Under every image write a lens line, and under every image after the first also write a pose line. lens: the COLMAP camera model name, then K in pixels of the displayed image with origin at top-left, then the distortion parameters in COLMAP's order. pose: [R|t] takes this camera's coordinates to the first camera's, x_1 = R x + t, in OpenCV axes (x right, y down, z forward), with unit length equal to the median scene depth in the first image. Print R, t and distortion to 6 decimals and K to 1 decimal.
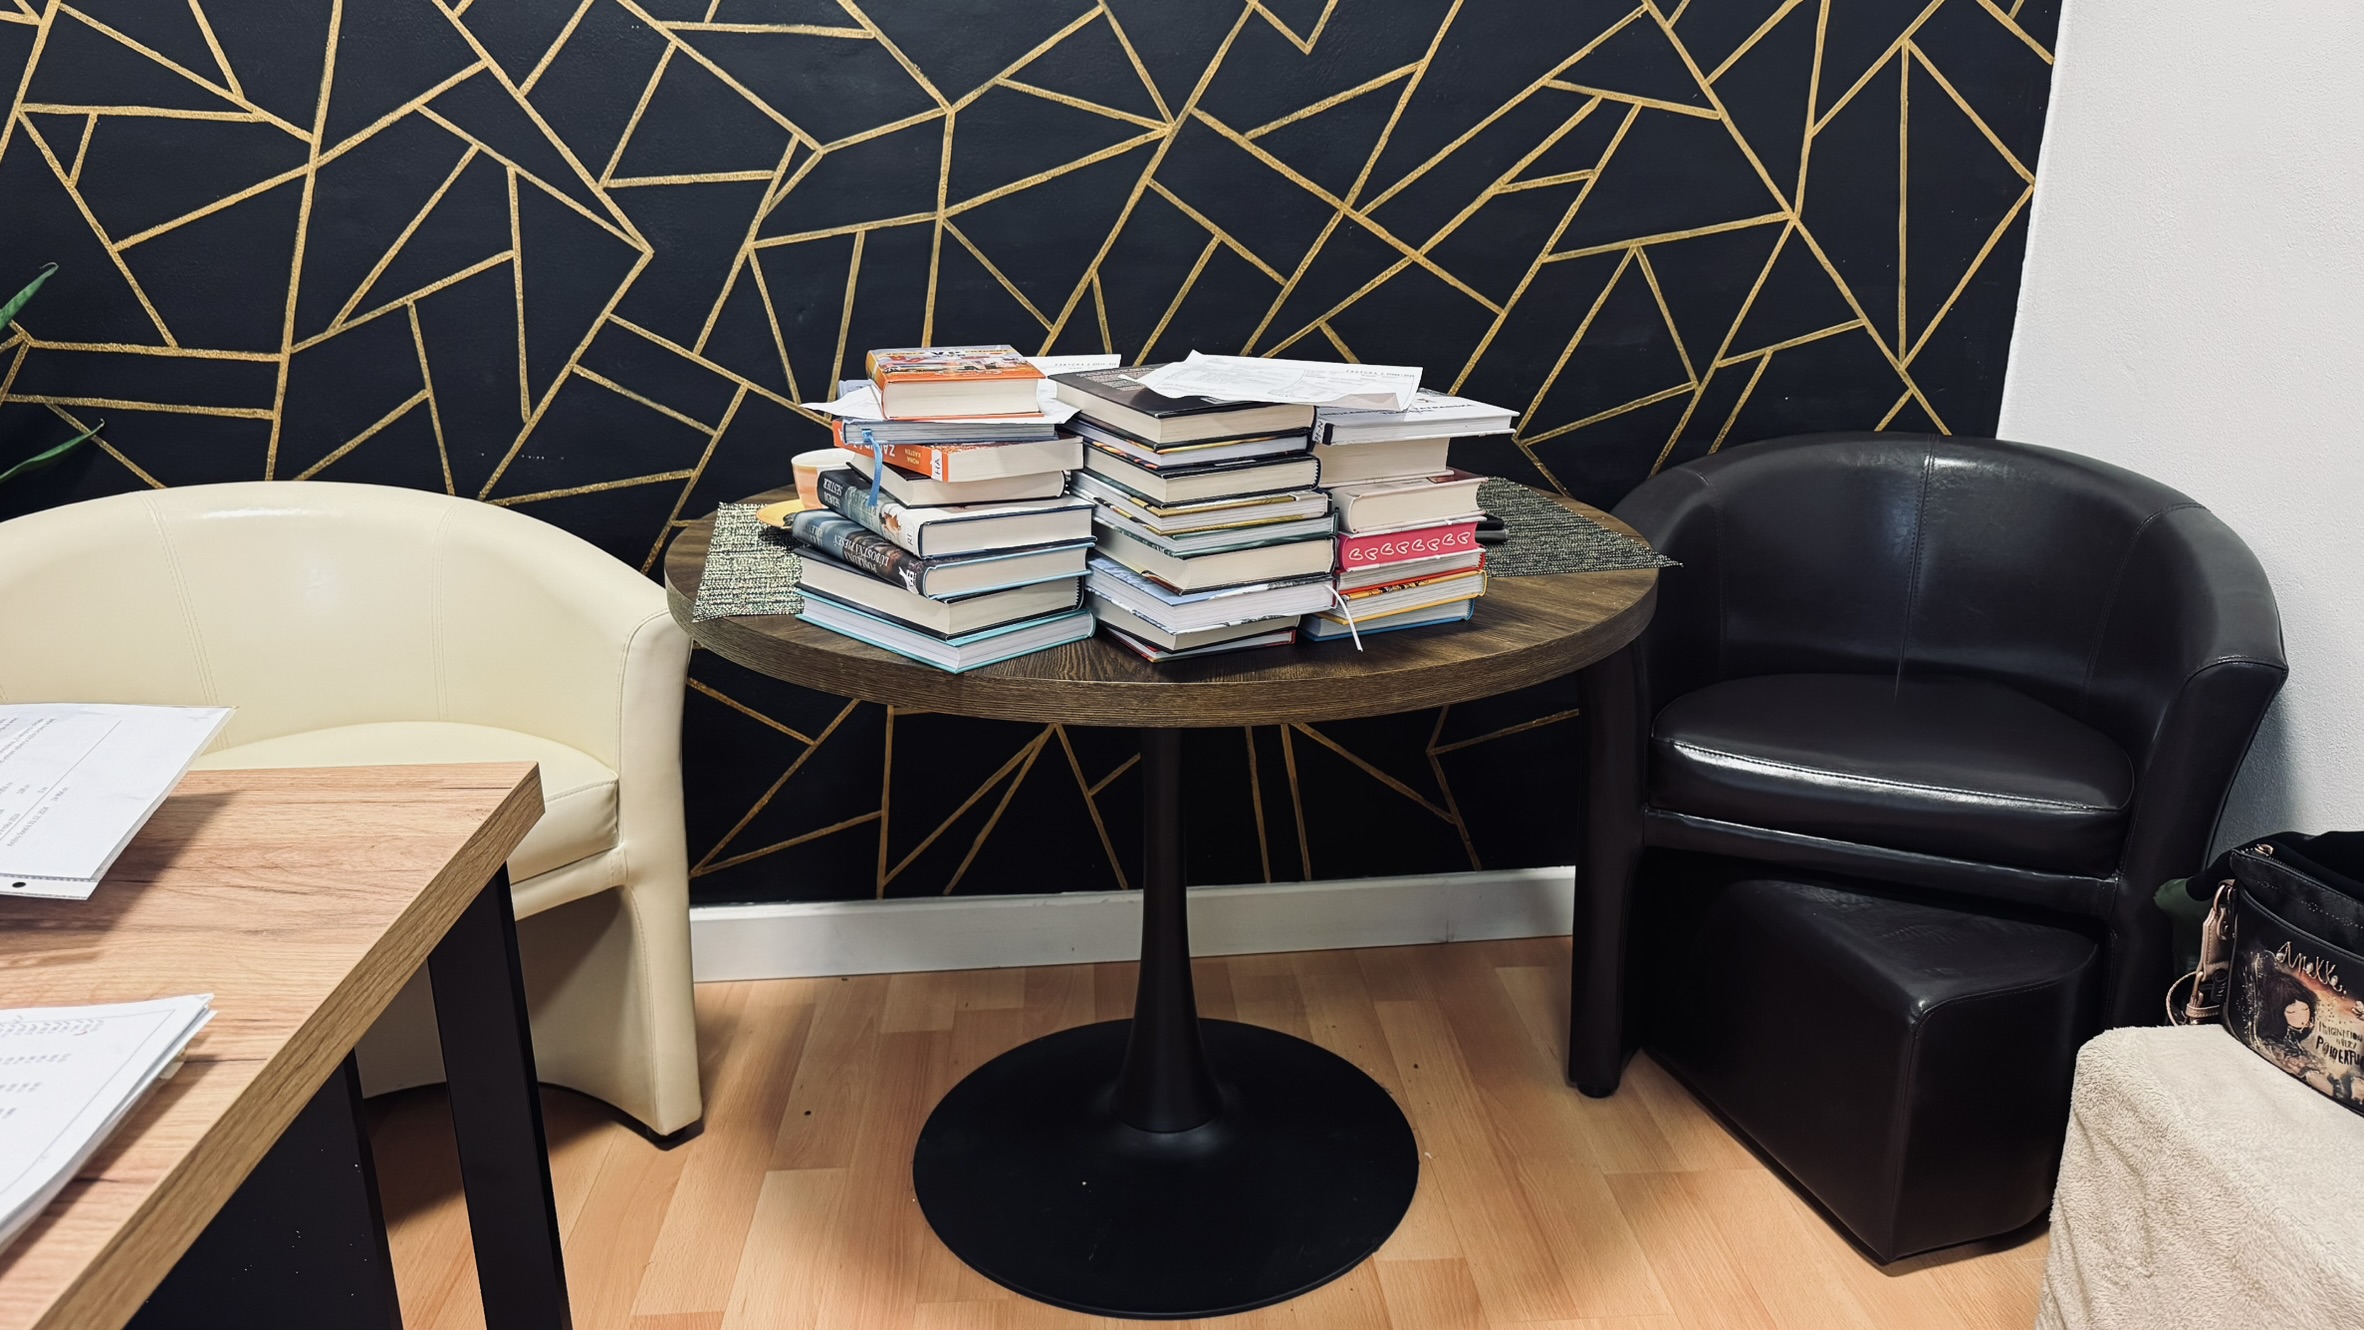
lens RADIAL K [[1637.0, 0, 1187.7], [0, 1637.0, 660.6], [0, 0, 1]] dist [0.073699, -0.087352]
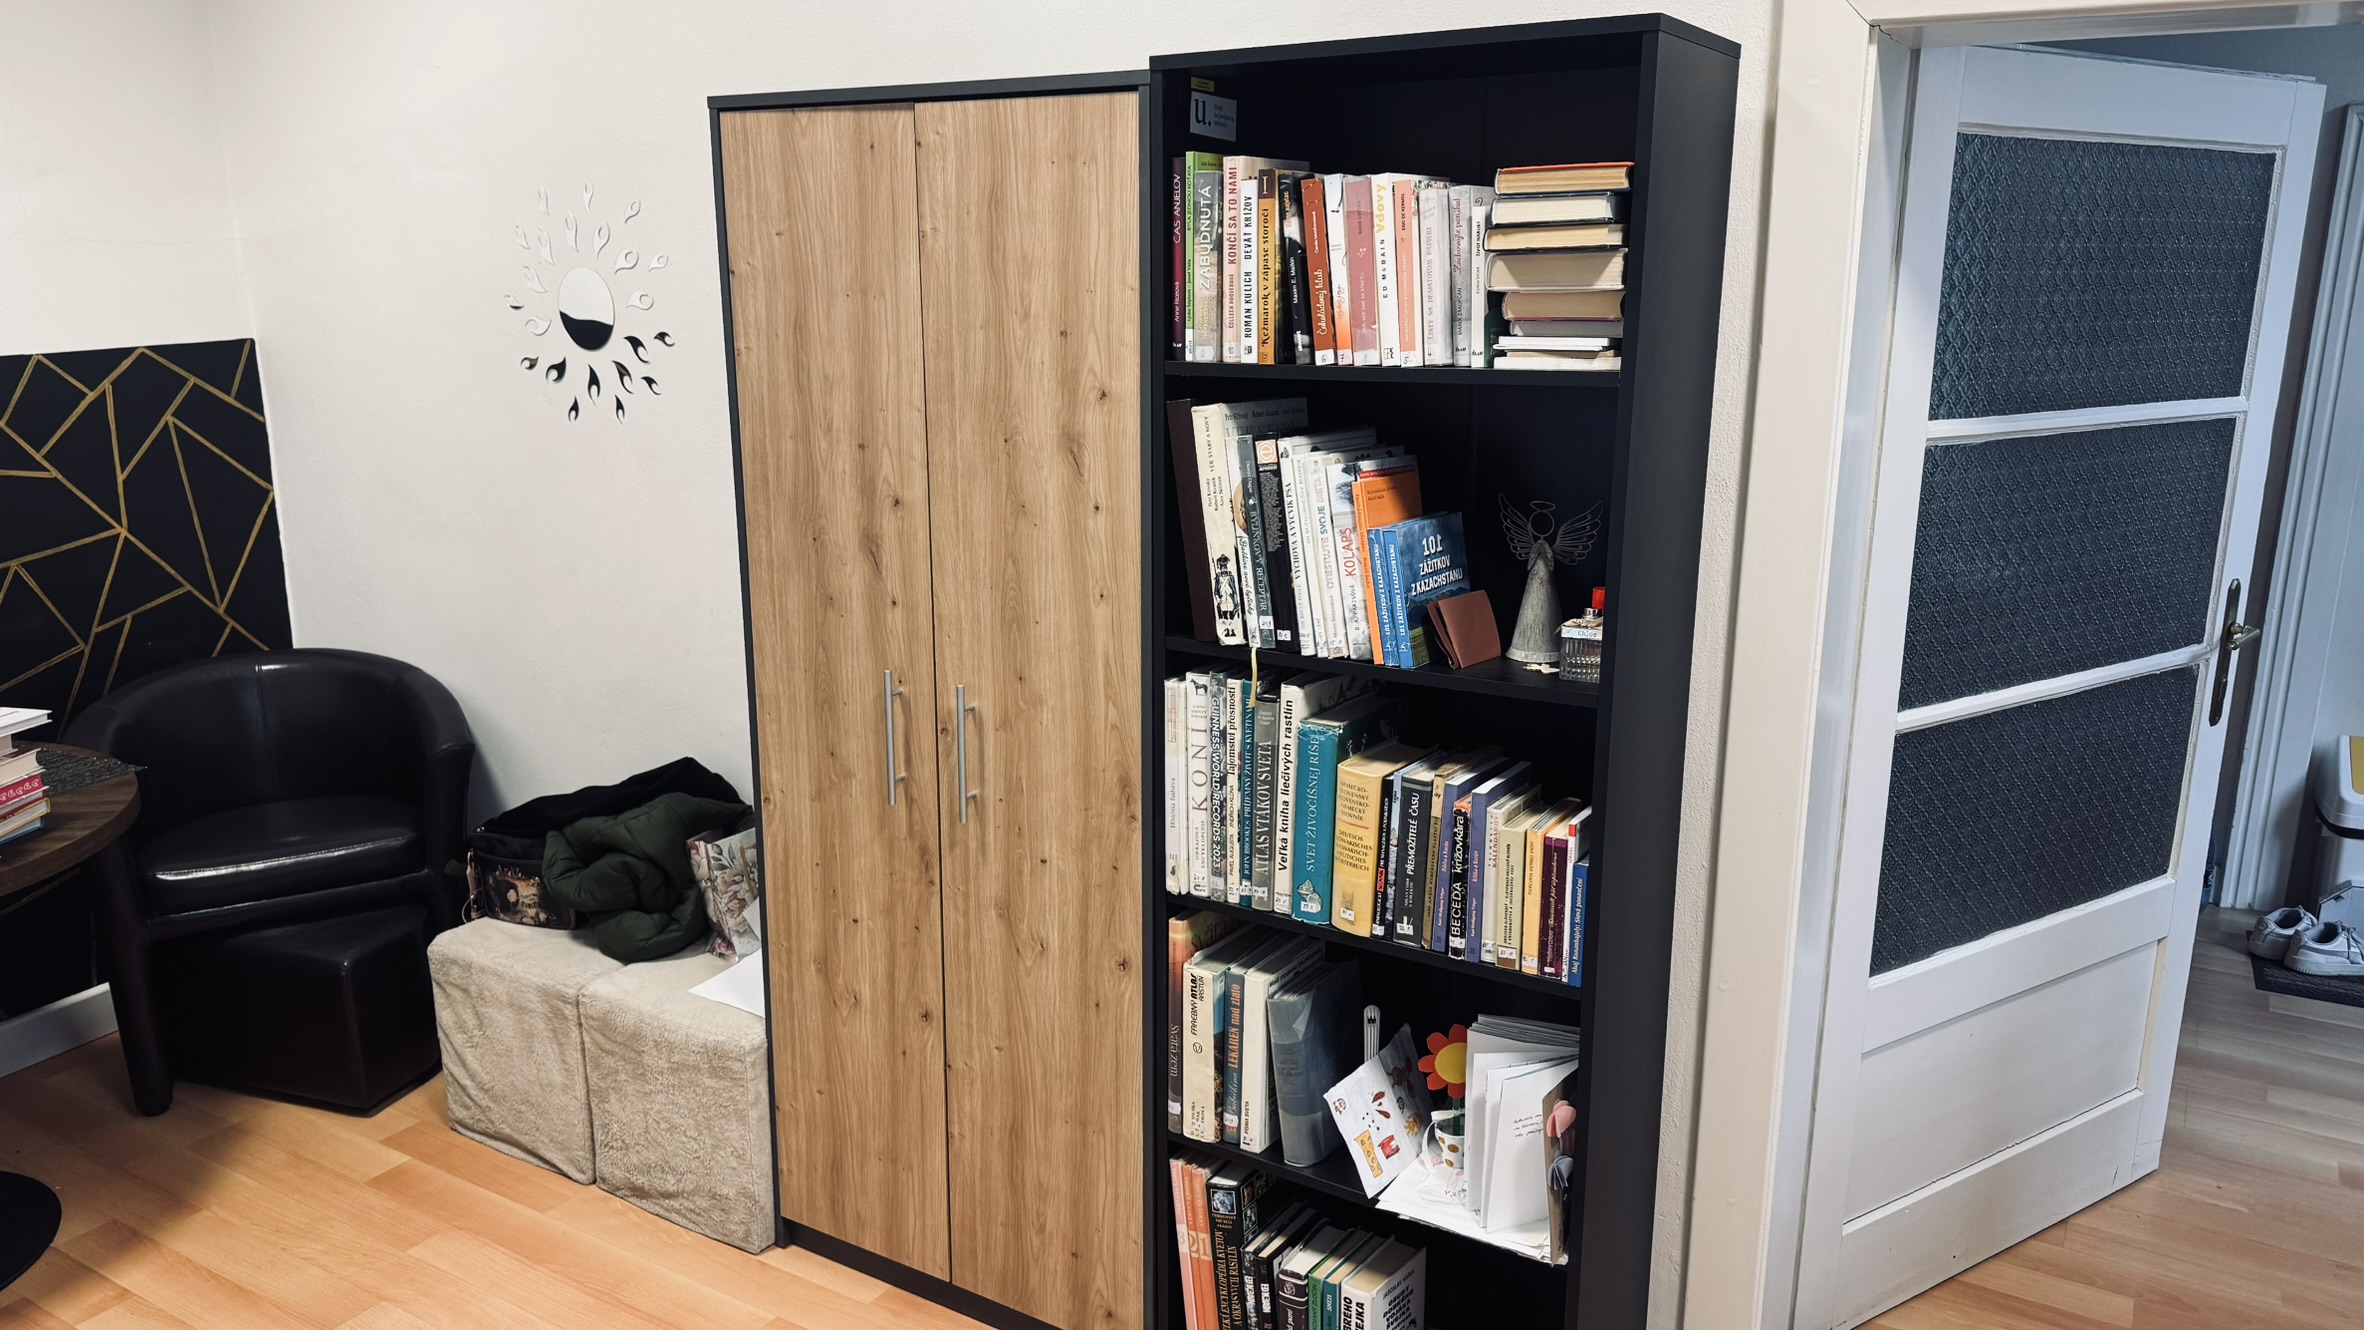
lens RADIAL K [[1637.0, 0, 1181.2], [0, 1637.0, 671.0], [0, 0, 1]] dist [0.073699, -0.087352]
pose [[0.565955, -0.196037, 0.800790, -0.429564], [0.241865, 0.968059, 0.066048, -0.007905], [-0.788160, 0.156303, 0.595293, -0.850195]]
